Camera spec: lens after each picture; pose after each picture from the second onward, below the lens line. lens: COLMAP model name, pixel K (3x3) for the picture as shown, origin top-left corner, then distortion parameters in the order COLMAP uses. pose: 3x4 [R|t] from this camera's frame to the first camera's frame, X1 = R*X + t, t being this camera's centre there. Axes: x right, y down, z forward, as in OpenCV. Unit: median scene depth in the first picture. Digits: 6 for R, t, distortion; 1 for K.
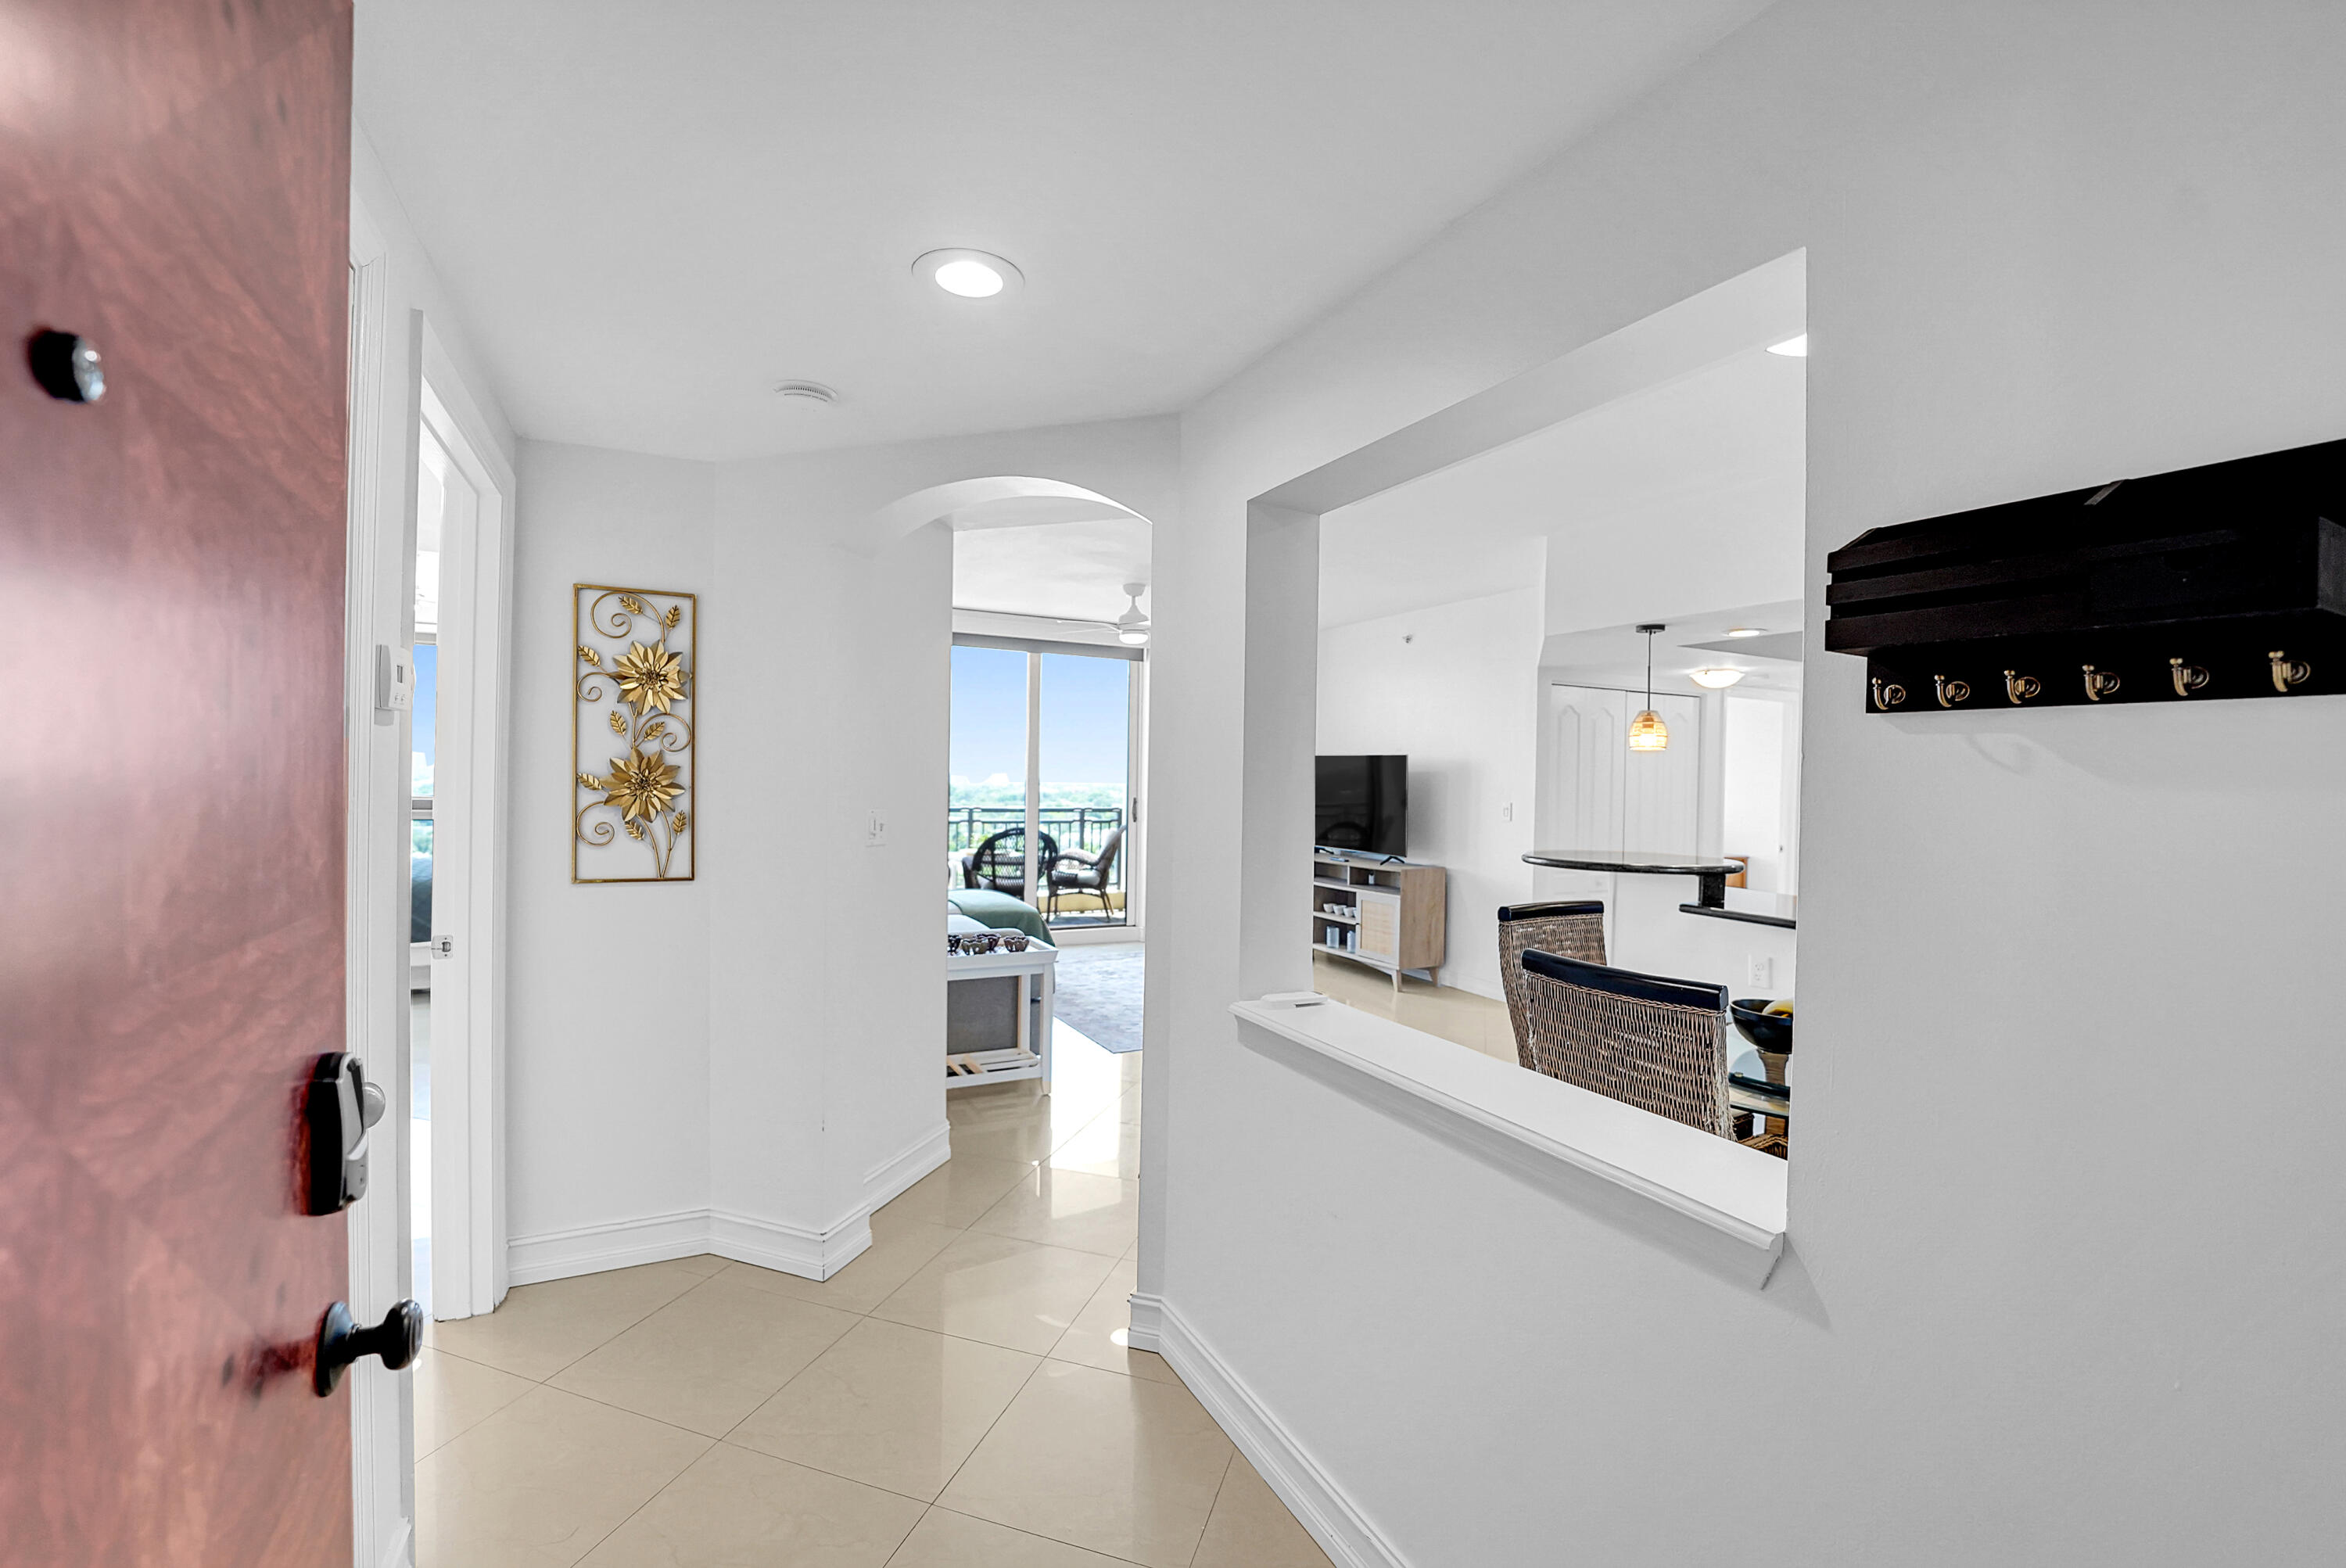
lens RADIAL K [[955.6, 0, 1182.6], [0, 955.6, 795.8], [0, 0, 1]] dist [-0.030809, 0.003808]
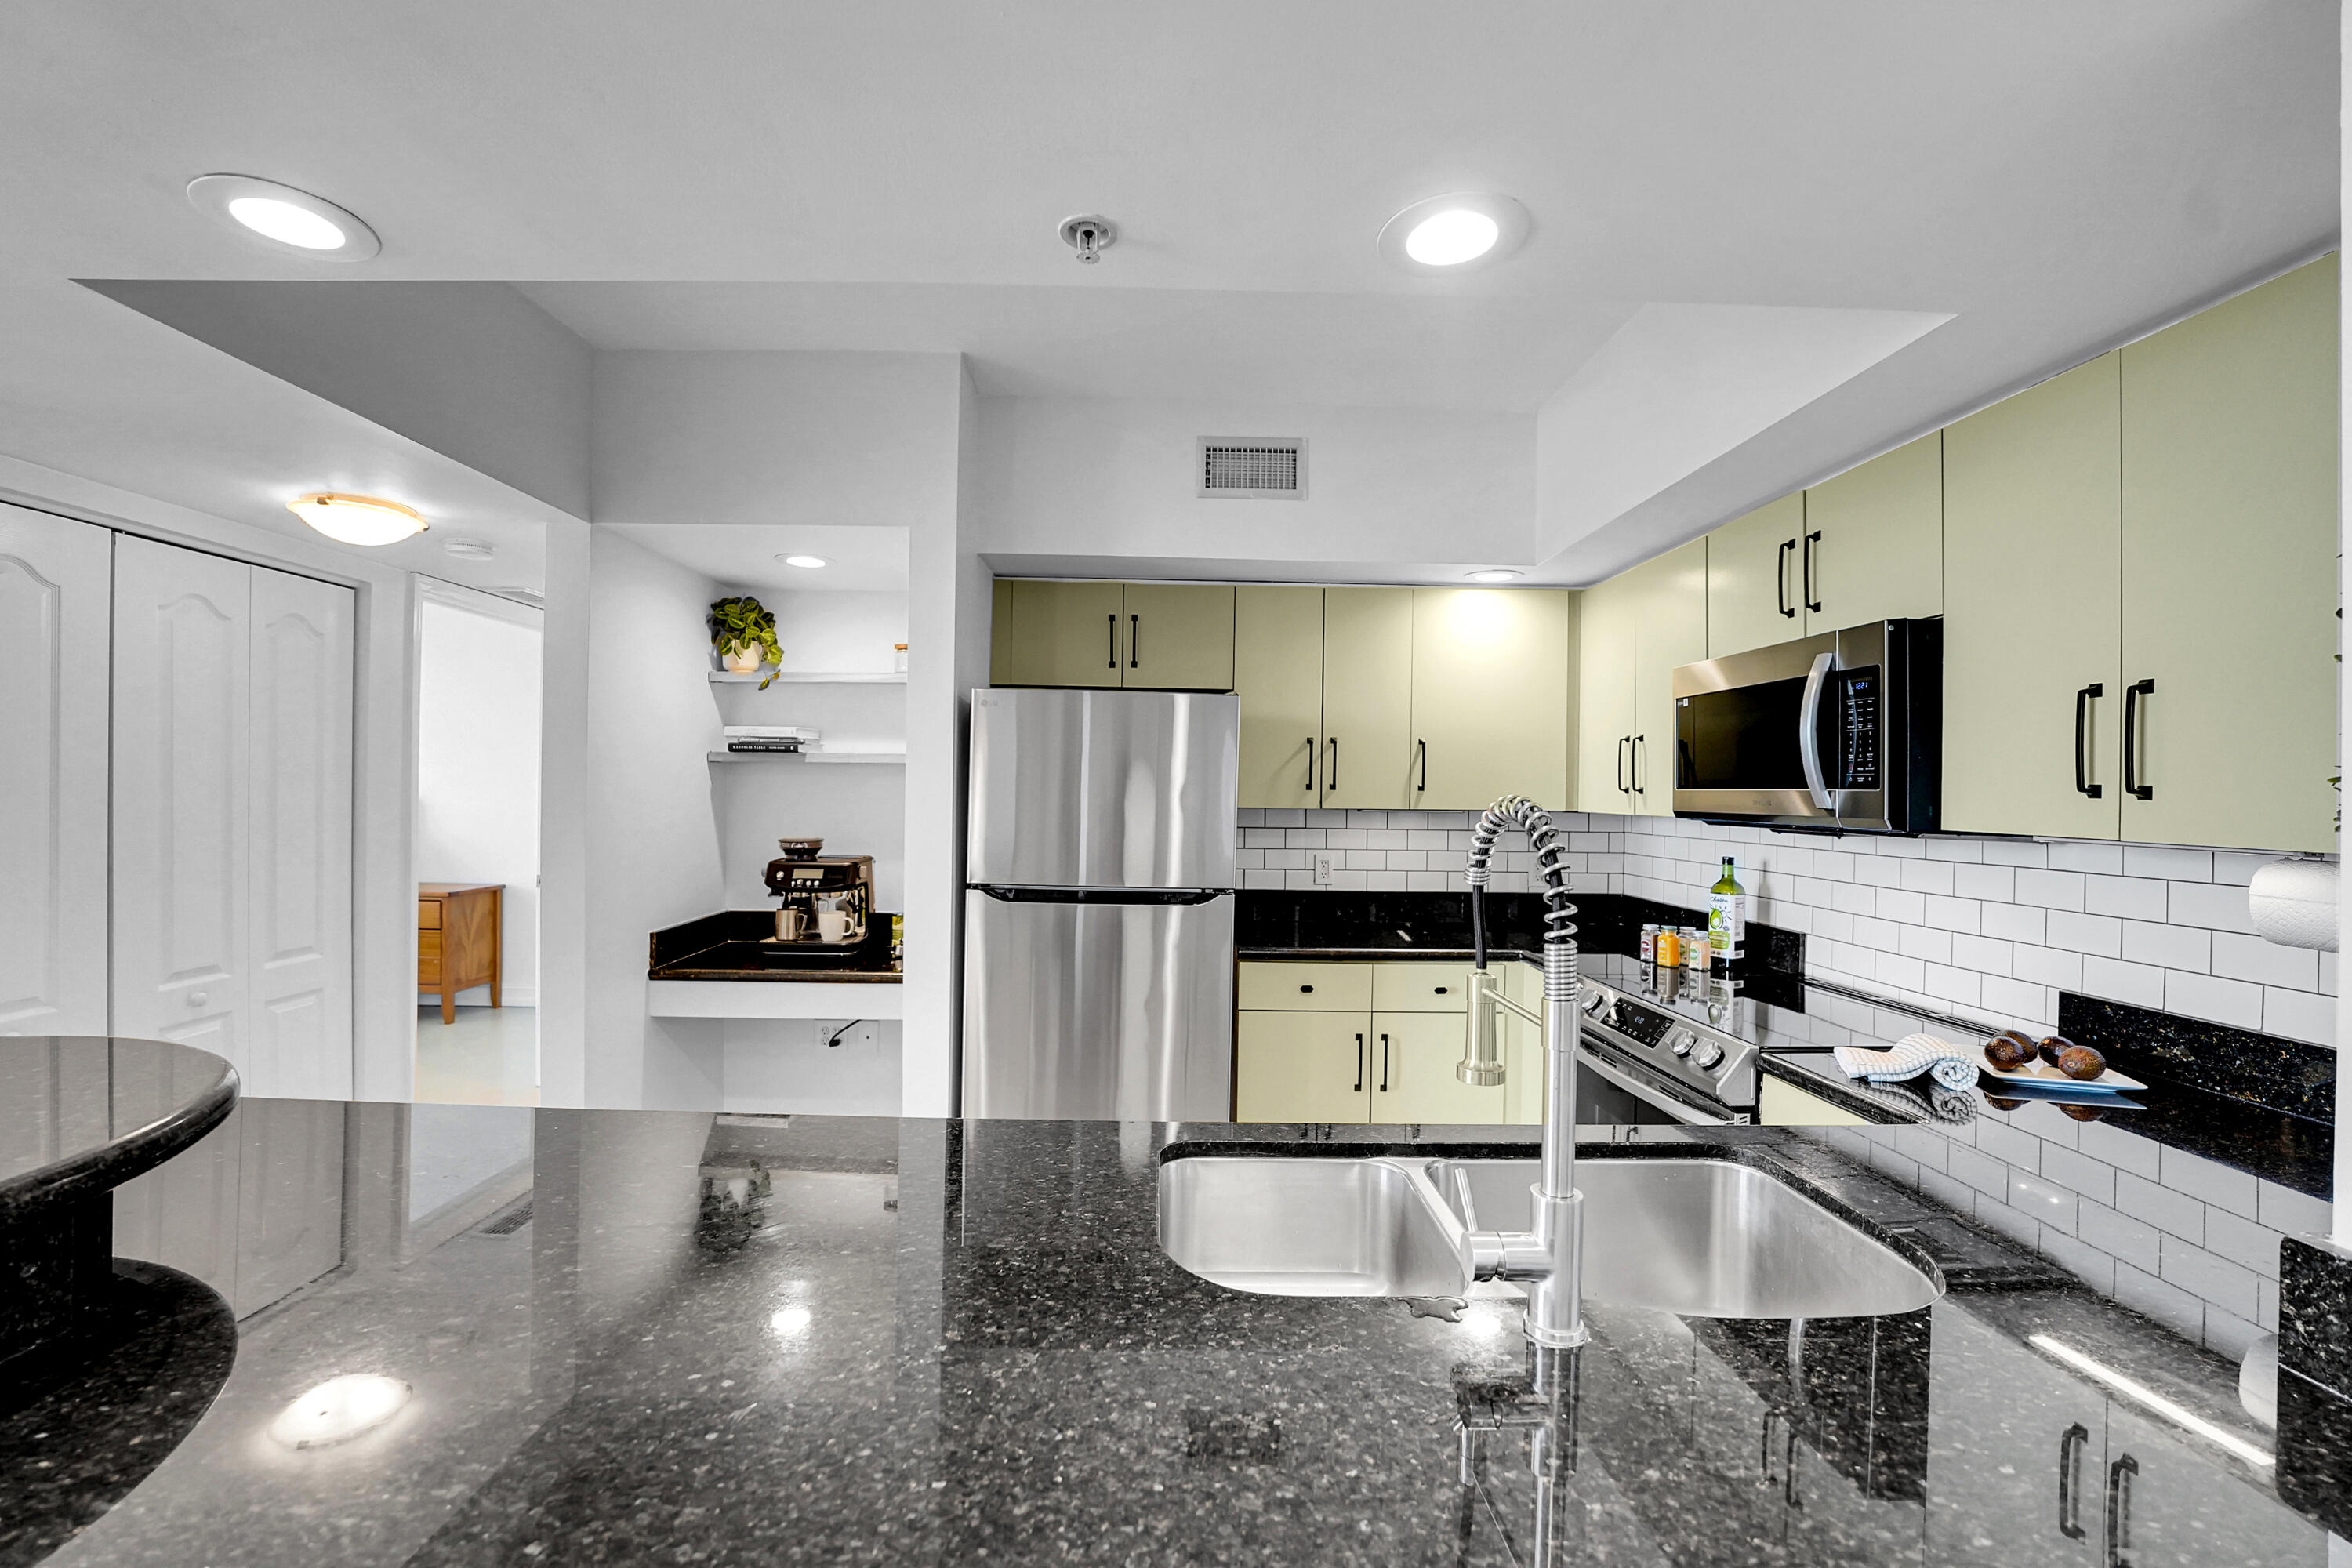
lens RADIAL K [[958.0, 0, 1179.3], [0, 958.0, 782.8], [0, 0, 1]] dist [-0.030809, 0.003808]
pose [[0.444422, -0.006677, 0.895793, 0.289772], [0.010308, 0.999944, 0.002339, -0.002610], [-0.895758, 0.008195, 0.444466, 0.397419]]
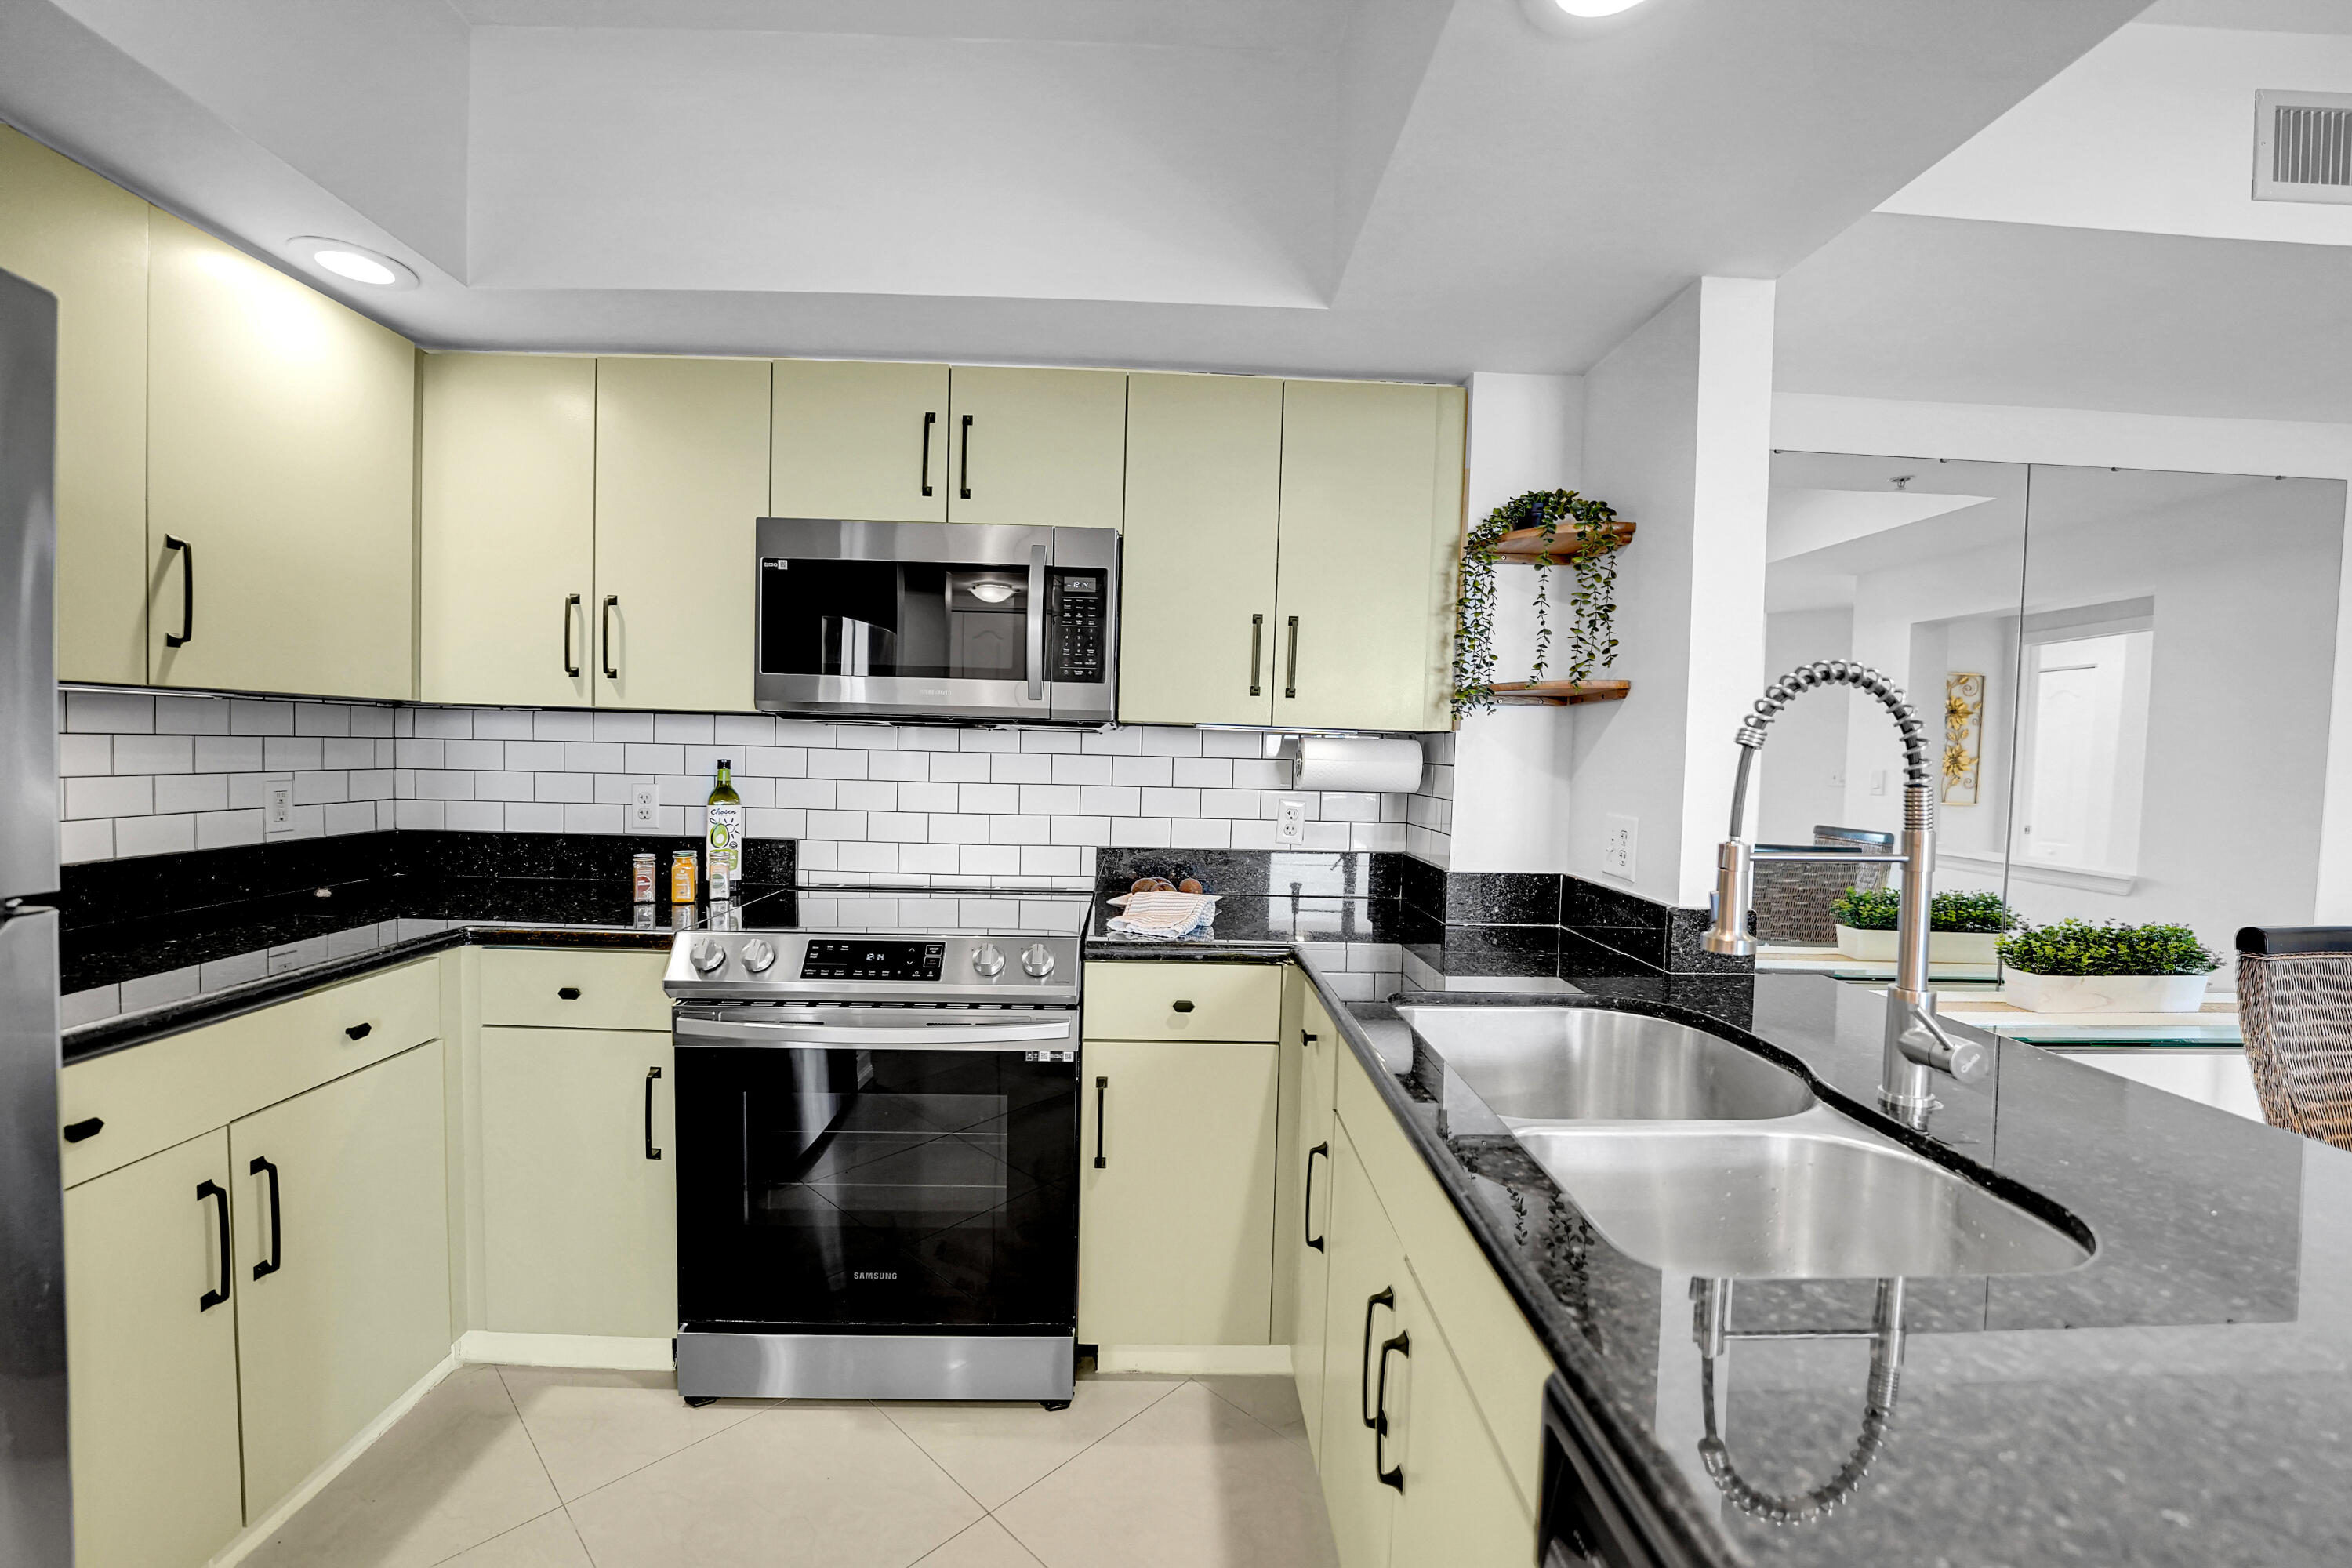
lens RADIAL K [[958.0, 0, 1167.8], [0, 958.0, 788.9], [0, 0, 1]] dist [-0.030809, 0.003808]
pose [[-0.892959, -0.063182, 0.445681, 0.458982], [-0.037700, 0.997119, 0.065821, 0.014096], [-0.448556, 0.041973, -0.892769, 0.591952]]
